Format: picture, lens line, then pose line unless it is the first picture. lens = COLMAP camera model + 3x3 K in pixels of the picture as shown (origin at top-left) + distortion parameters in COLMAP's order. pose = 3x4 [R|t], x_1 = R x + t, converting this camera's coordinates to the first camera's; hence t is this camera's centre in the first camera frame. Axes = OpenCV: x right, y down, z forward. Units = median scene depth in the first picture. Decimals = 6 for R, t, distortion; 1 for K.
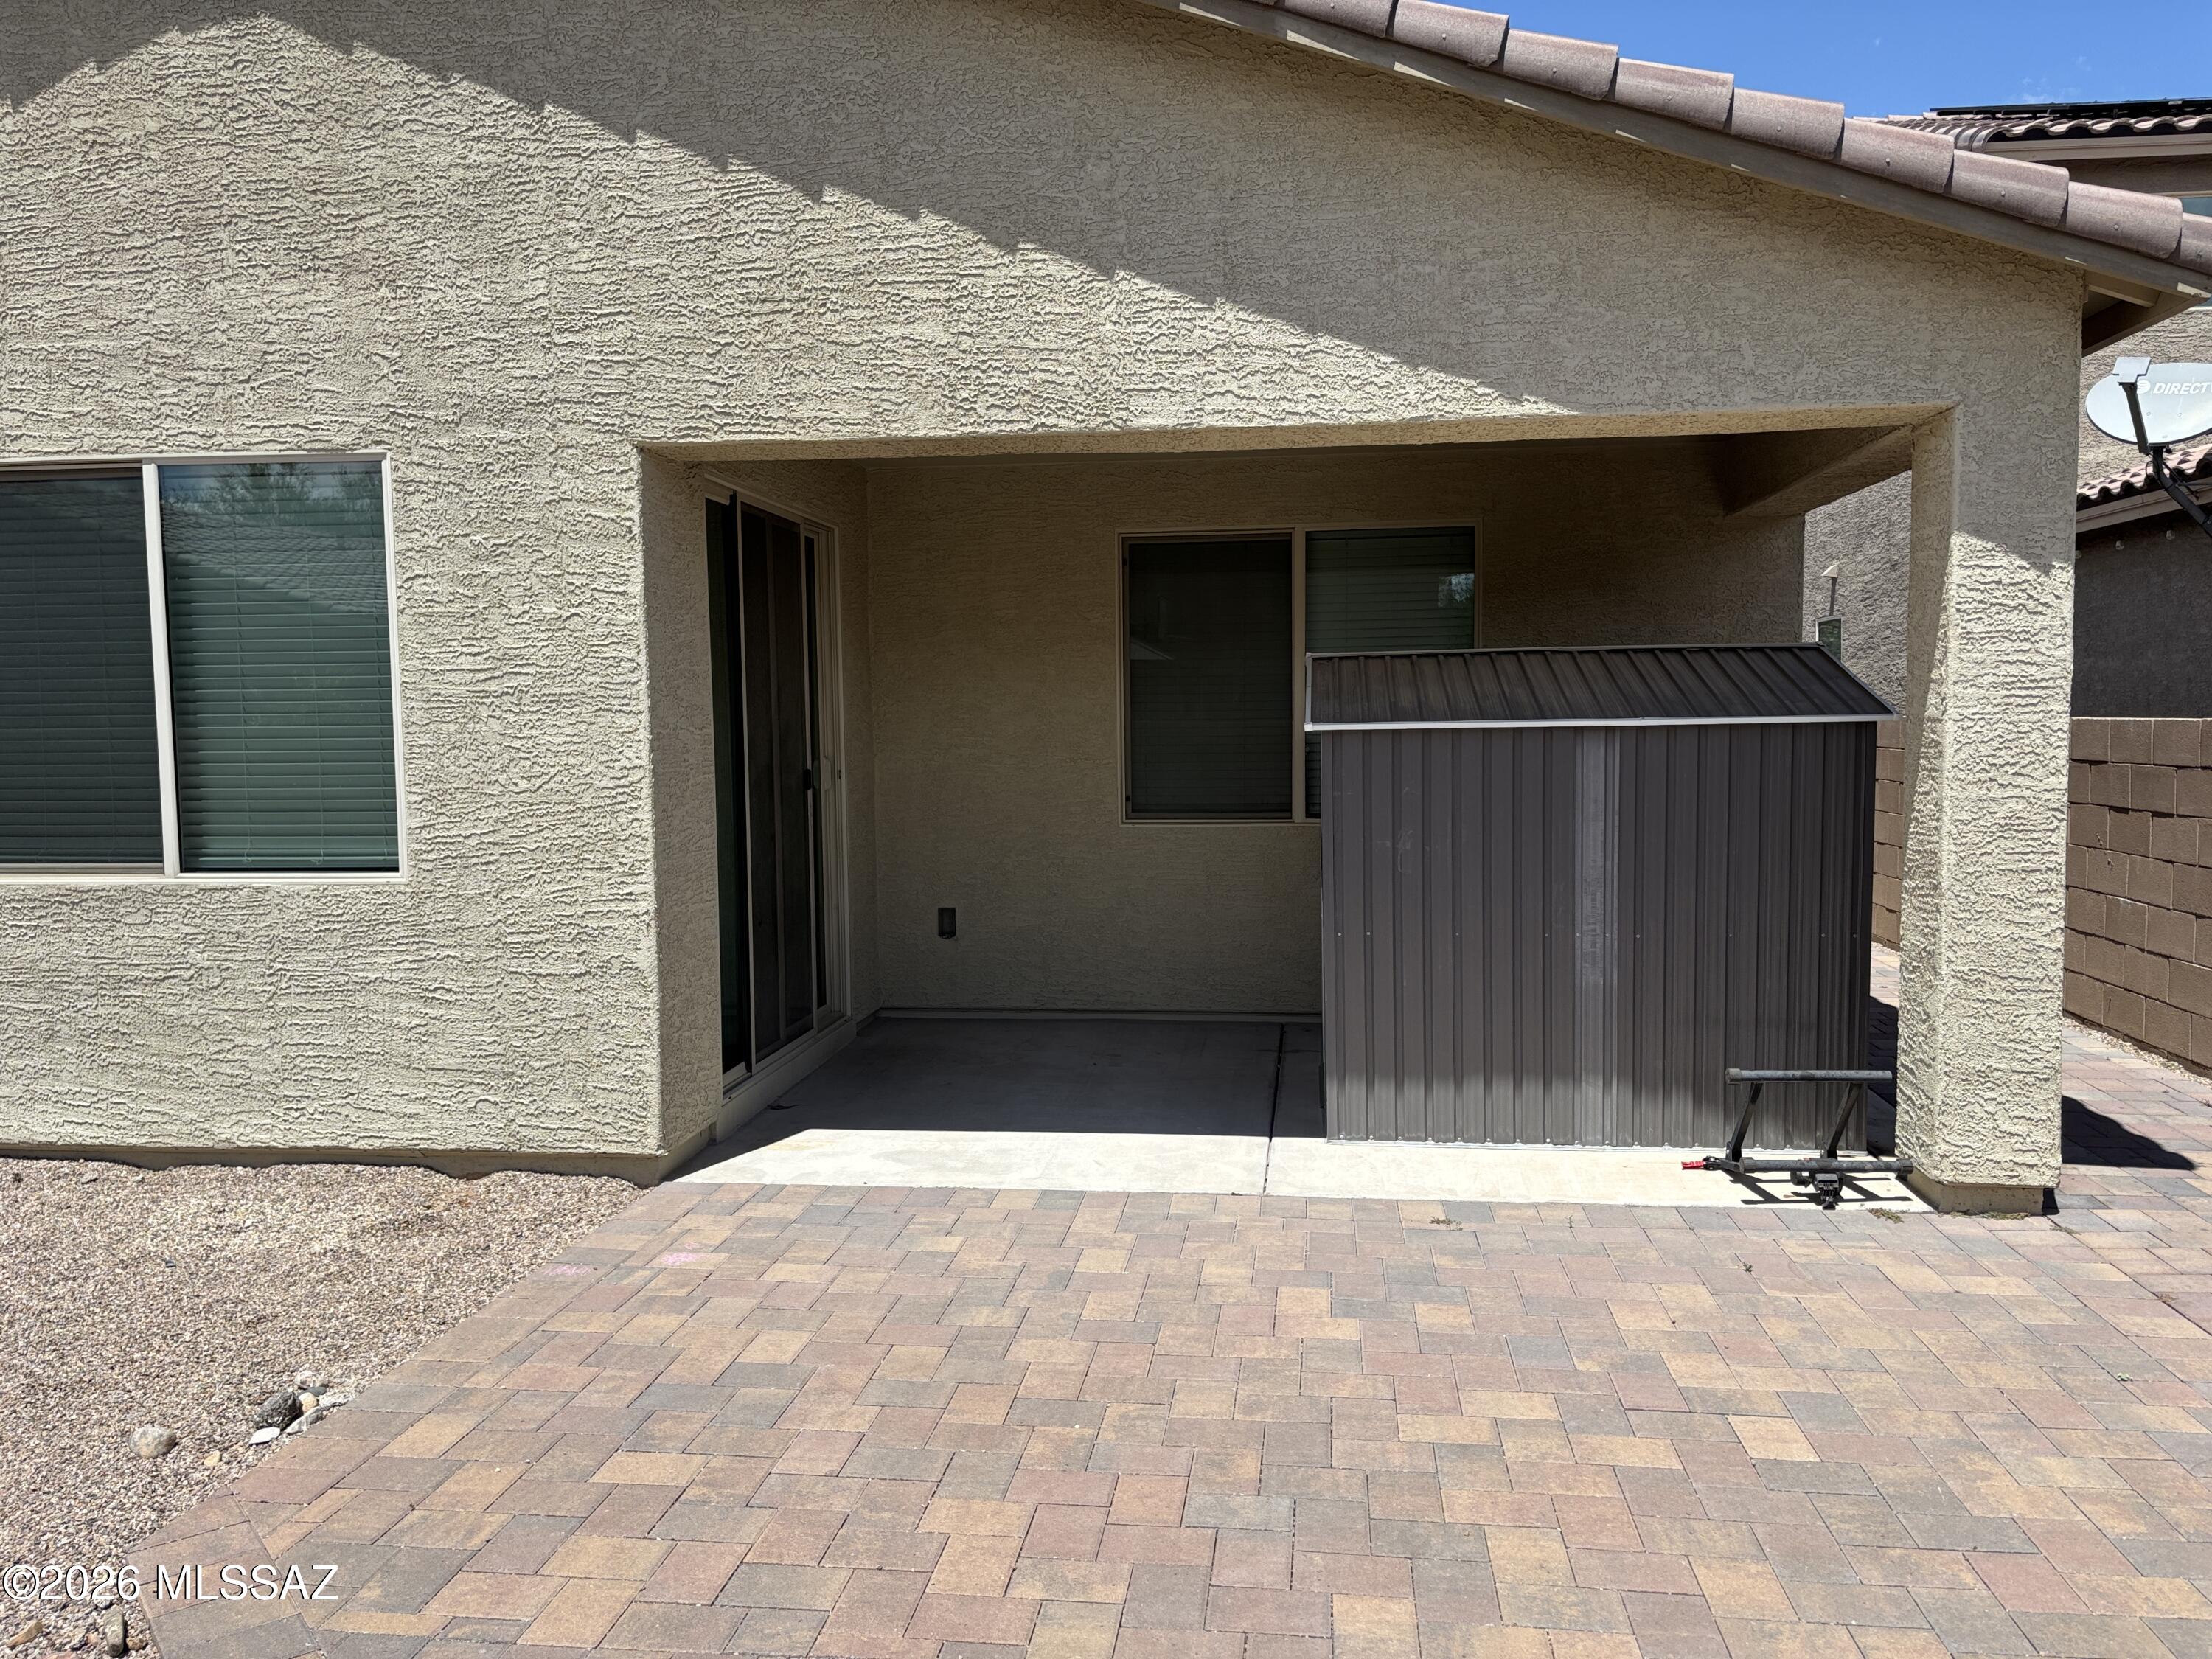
lens RADIAL K [[1801.9, 0, 1111.8], [0, 1801.9, 832.6], [0, 0, 1]] dist [0.007094, -0.016783]
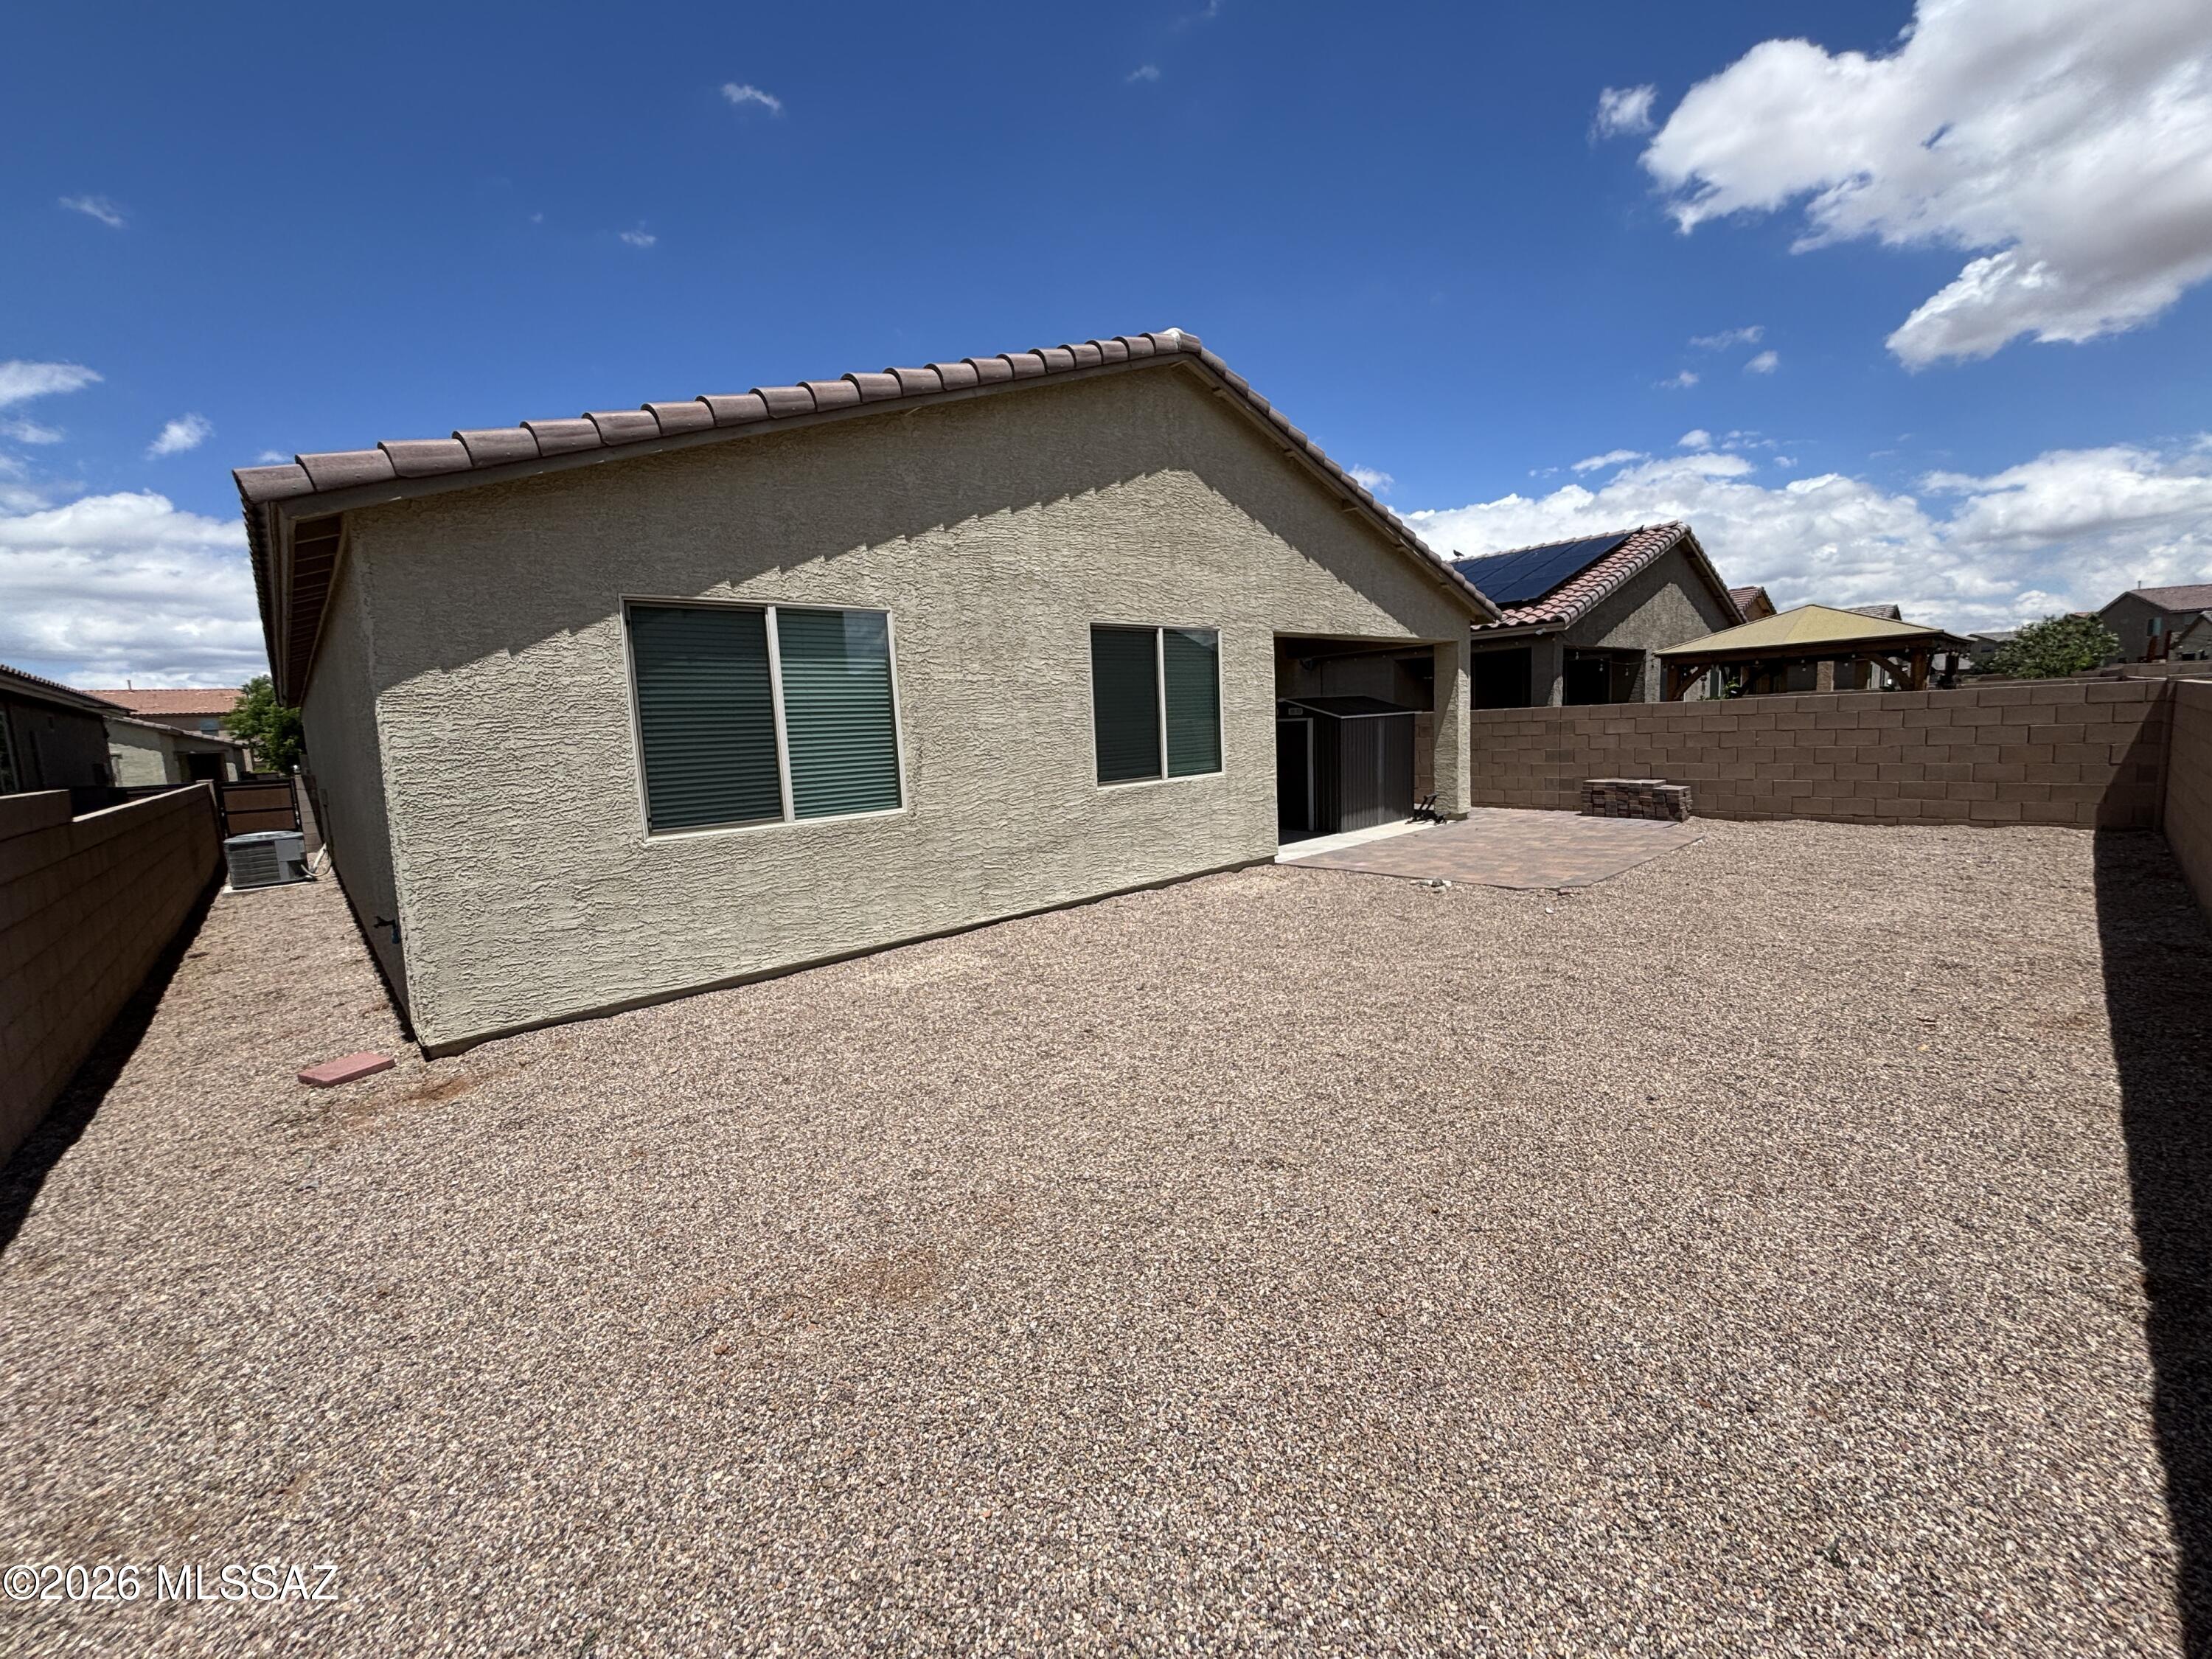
lens RADIAL K [[887.3, 0, 1105.4], [0, 887.3, 828.7], [0, 0, 1]] dist [0.002583, 0.001454]
pose [[0.658272, -0.111012, 0.744549, -1.632923], [0.093240, 0.993474, 0.065692, 0.000873], [-0.746983, 0.026178, 0.664327, 0.183555]]
